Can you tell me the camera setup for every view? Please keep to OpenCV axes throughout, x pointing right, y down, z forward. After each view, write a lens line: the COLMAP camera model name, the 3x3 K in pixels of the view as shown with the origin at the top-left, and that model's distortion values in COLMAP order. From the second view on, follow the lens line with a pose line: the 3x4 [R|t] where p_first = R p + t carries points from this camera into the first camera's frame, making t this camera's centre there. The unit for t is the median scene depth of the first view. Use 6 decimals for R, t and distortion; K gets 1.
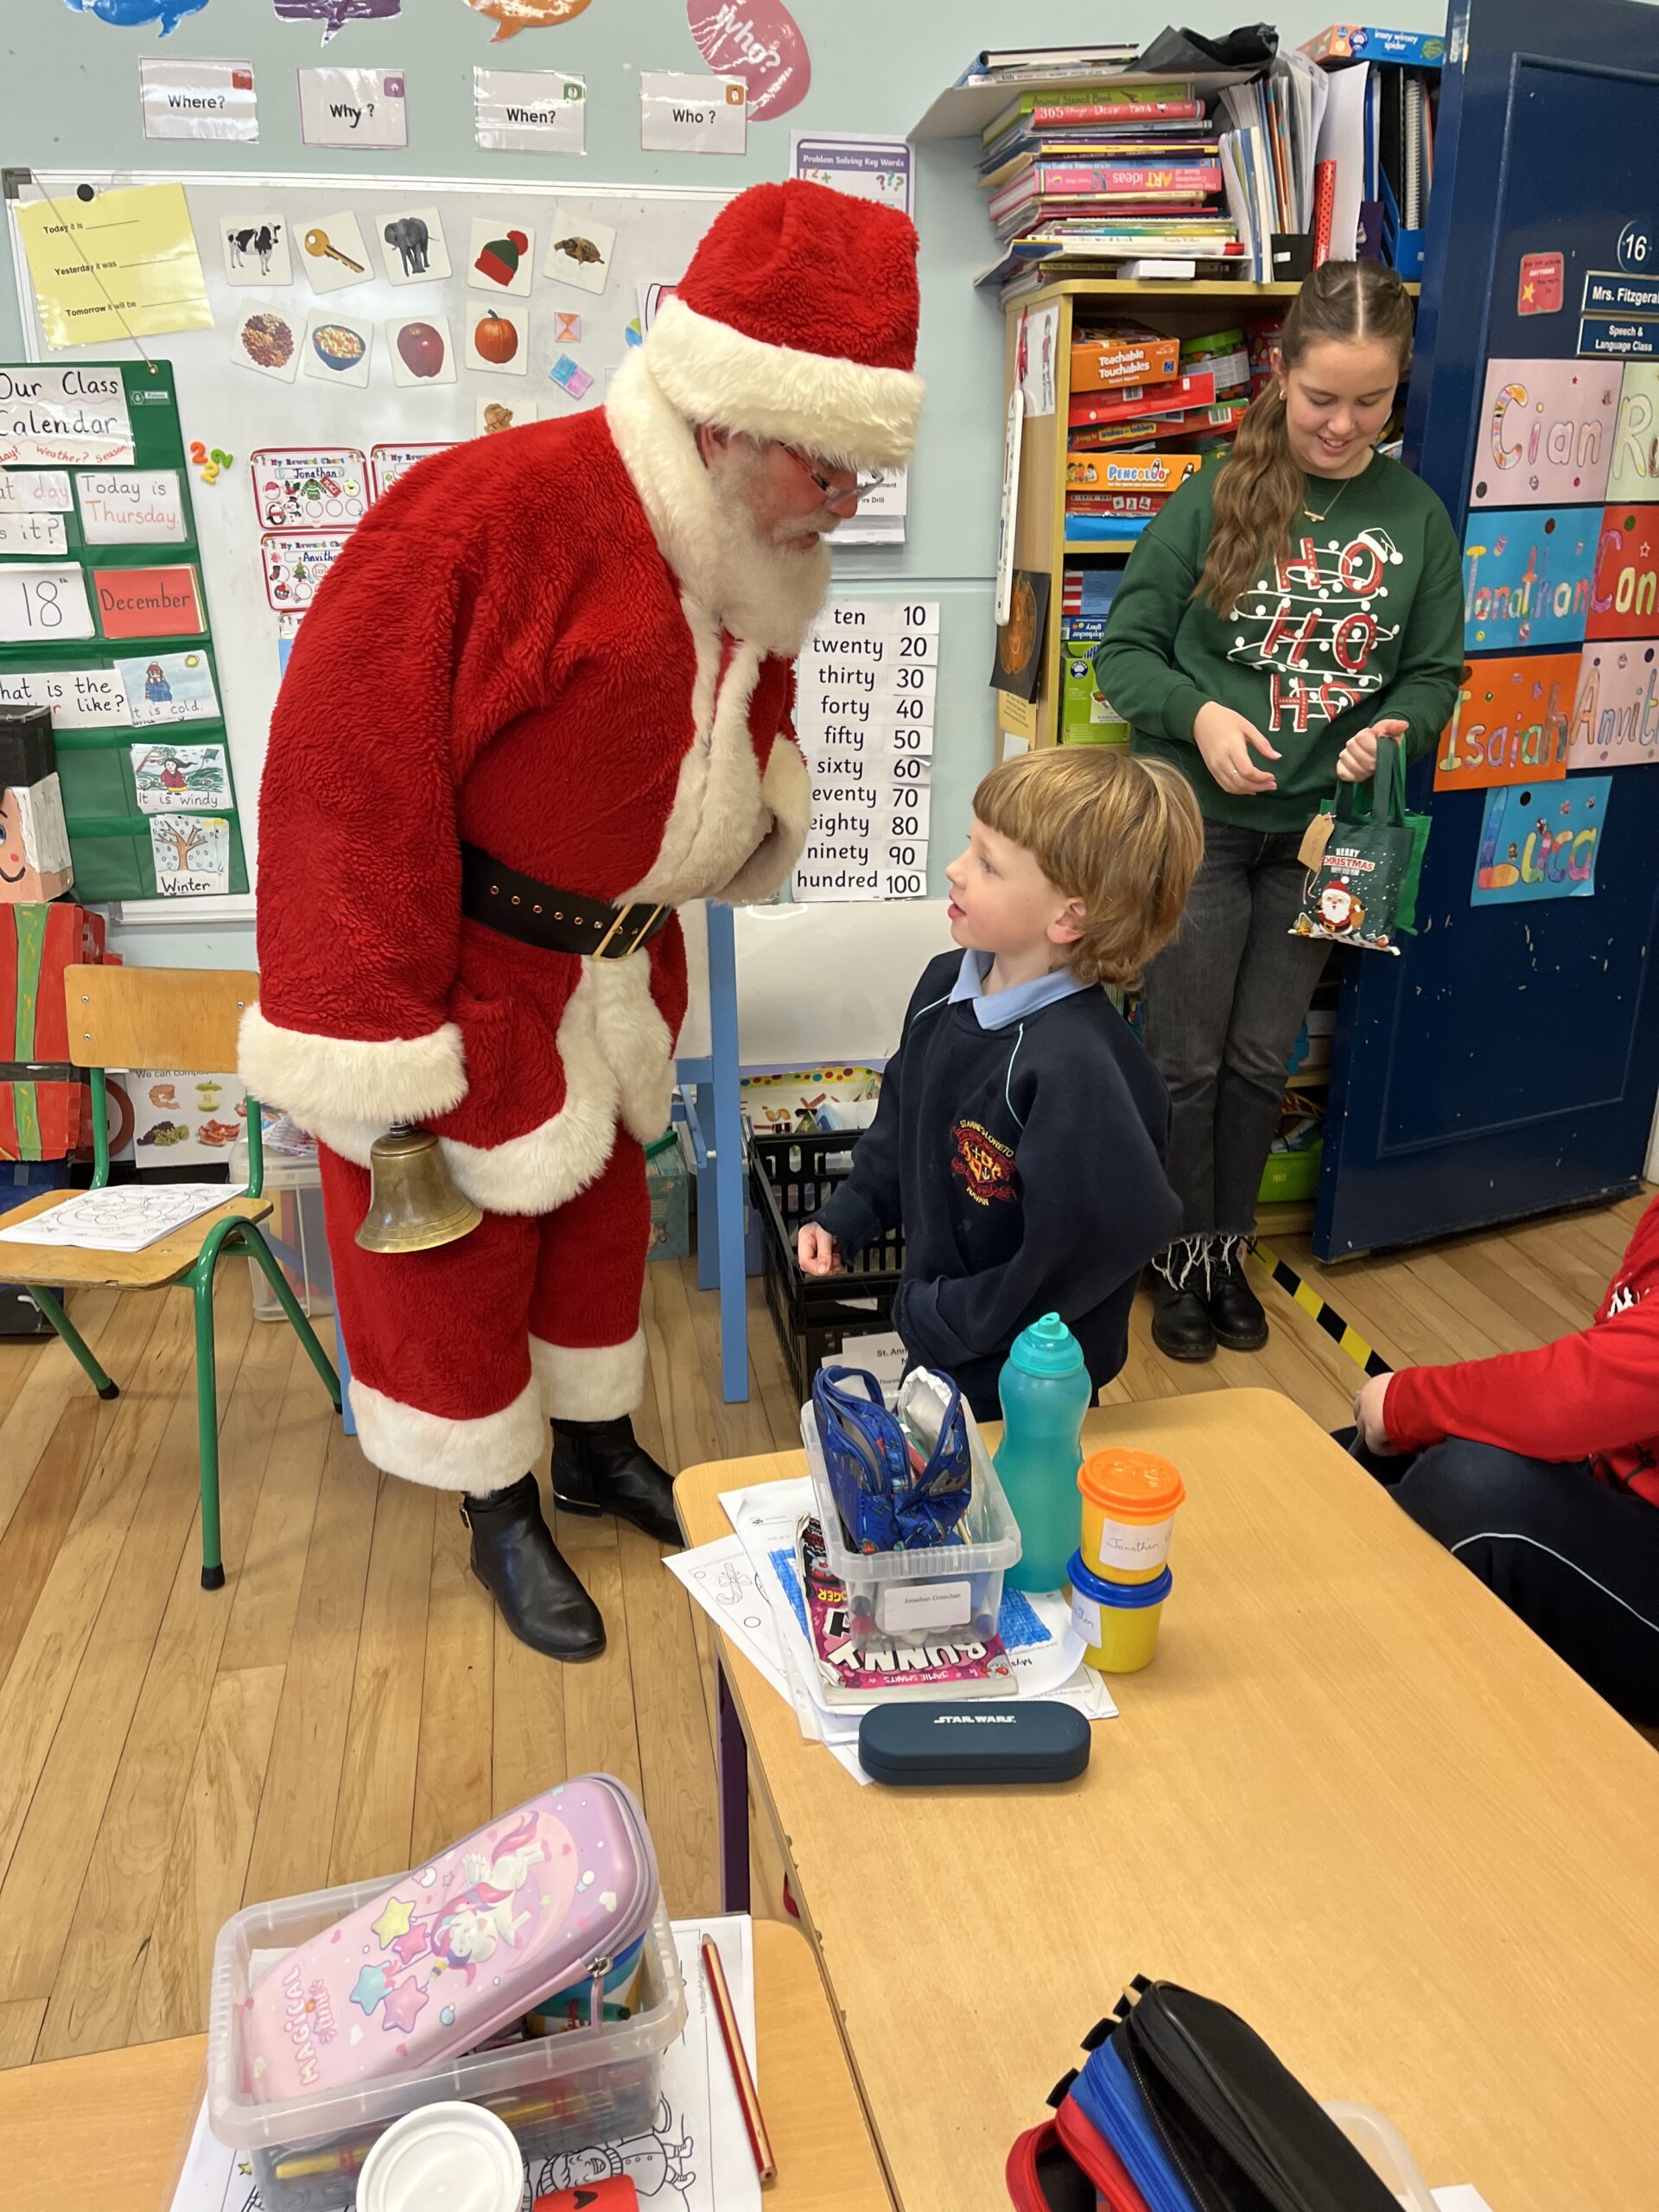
lens RADIAL K [[1657.2, 0, 824.3], [0, 1657.2, 1097.1], [0, 0, 1]] dist [0.041616, -0.074984]
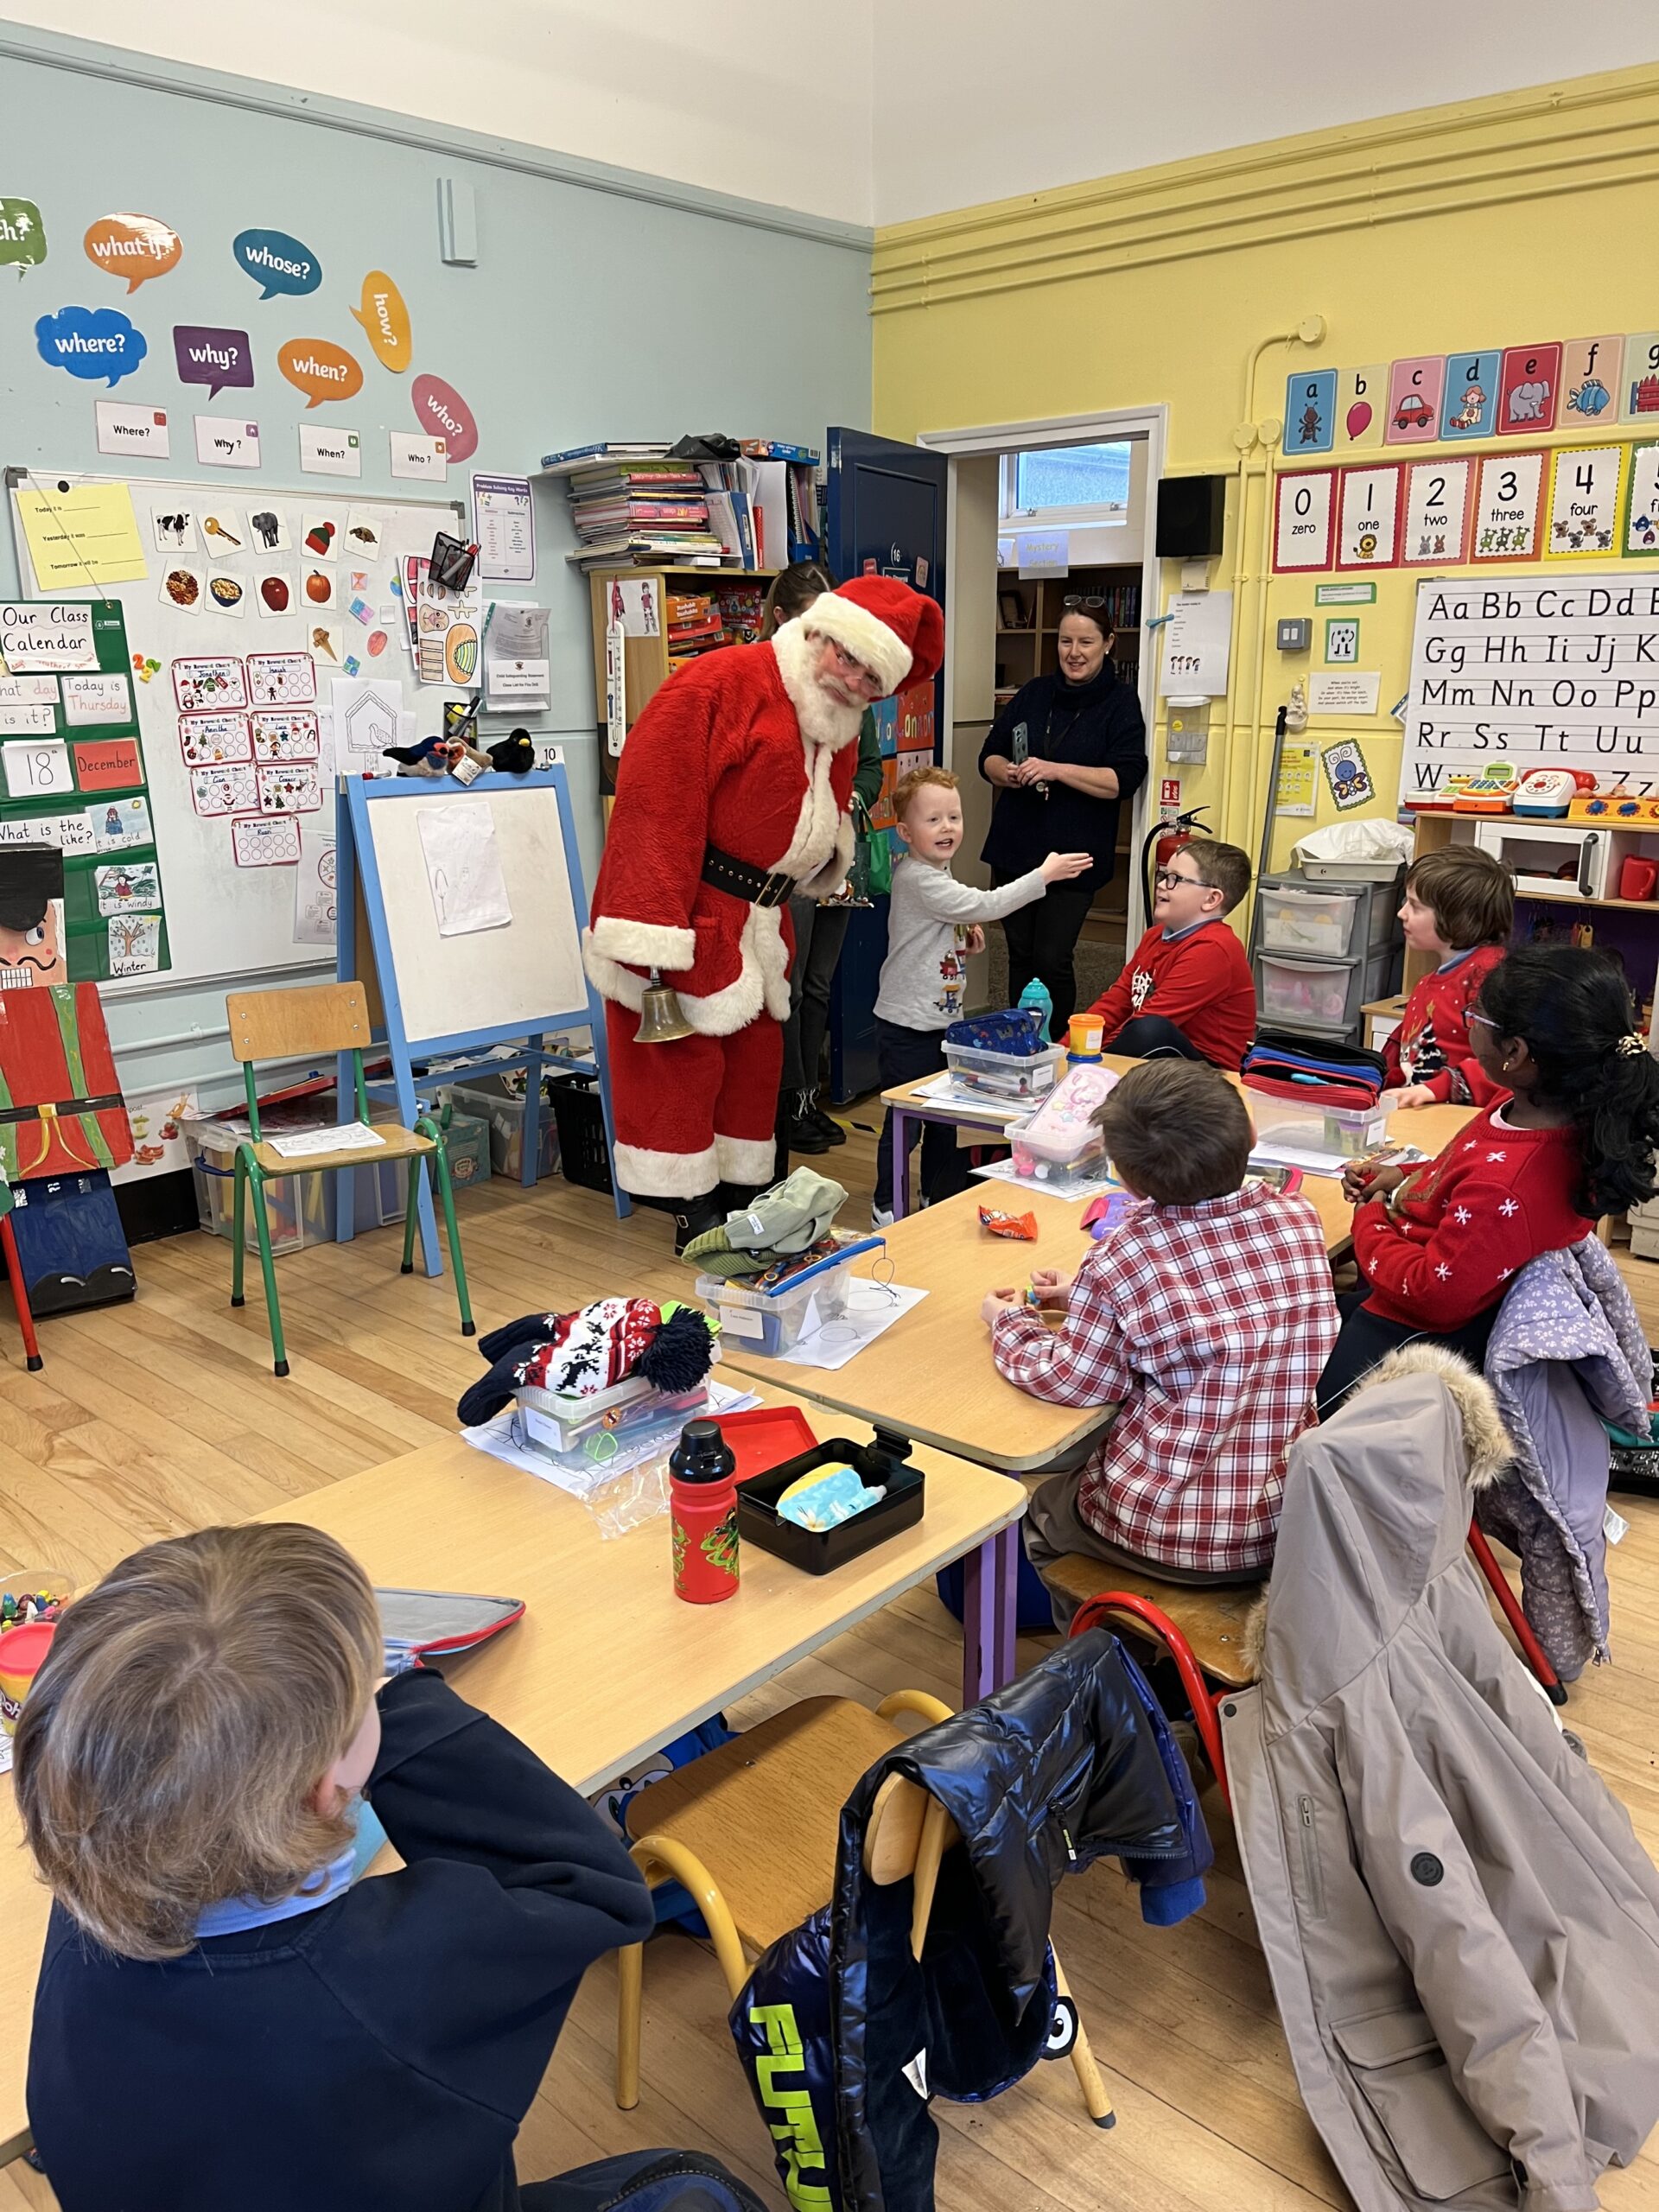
lens RADIAL K [[1657.2, 0, 842.4], [0, 1657.2, 1110.4], [0, 0, 1]] dist [0.041616, -0.074984]
pose [[0.787630, -0.169928, 0.592253, -0.815246], [0.220757, 0.975232, -0.013771, 0.146925], [-0.575244, 0.141590, 0.805634, -0.457842]]
